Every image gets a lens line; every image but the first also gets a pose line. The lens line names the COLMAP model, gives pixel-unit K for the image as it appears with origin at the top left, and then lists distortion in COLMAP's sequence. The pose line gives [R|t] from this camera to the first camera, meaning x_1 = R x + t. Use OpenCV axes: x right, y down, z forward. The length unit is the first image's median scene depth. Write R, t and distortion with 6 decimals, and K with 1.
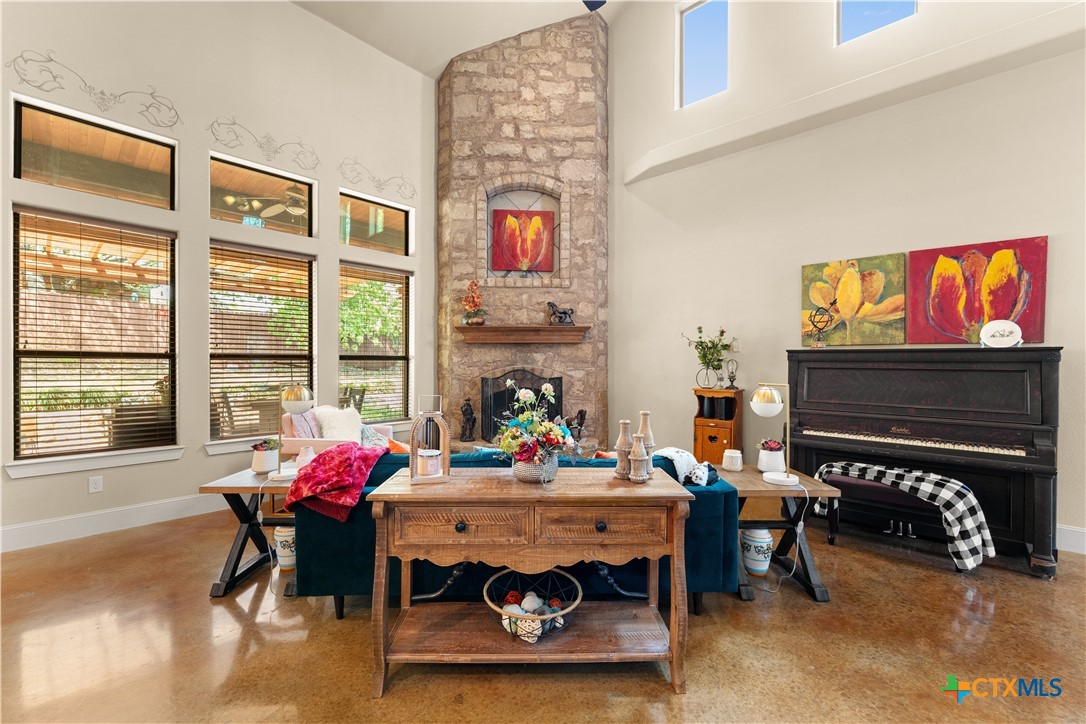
lens RADIAL K [[442.5, 0, 544.5], [0, 442.5, 364.0], [0, 0, 1]] dist [0.004583, 0.000362]
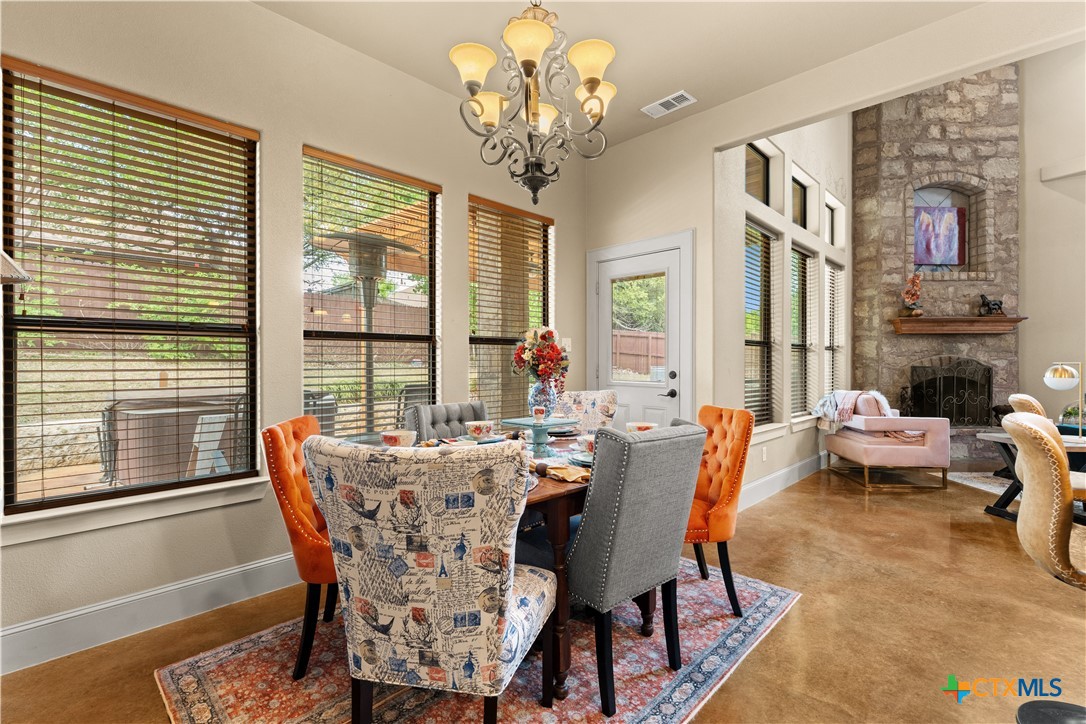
lens RADIAL K [[486.1, 0, 543.5], [0, 486.1, 363.9], [0, 0, 1]] dist [0.000000, 0.000175]
pose [[0.999248, -0.000279, -0.038773, -0.964902], [0.000264, 1.000000, -0.000411, 0.024719], [0.038773, 0.000401, 0.999248, -0.189784]]
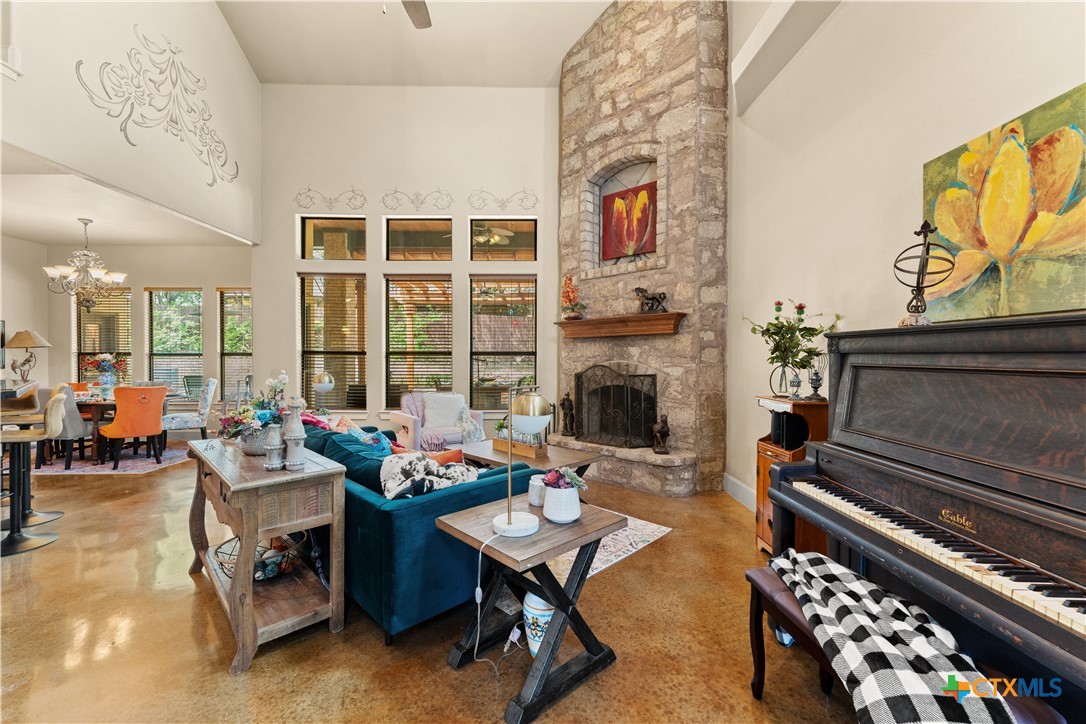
lens RADIAL K [[442.5, 0, 546.3], [0, 442.5, 360.1], [0, 0, 1]] dist [0.004583, 0.000362]
pose [[0.693615, 0.001974, -0.720344, 0.501528], [-0.001427, 0.999998, 0.001367, 0.000970], [0.720345, 0.000079, 0.693616, 0.262741]]
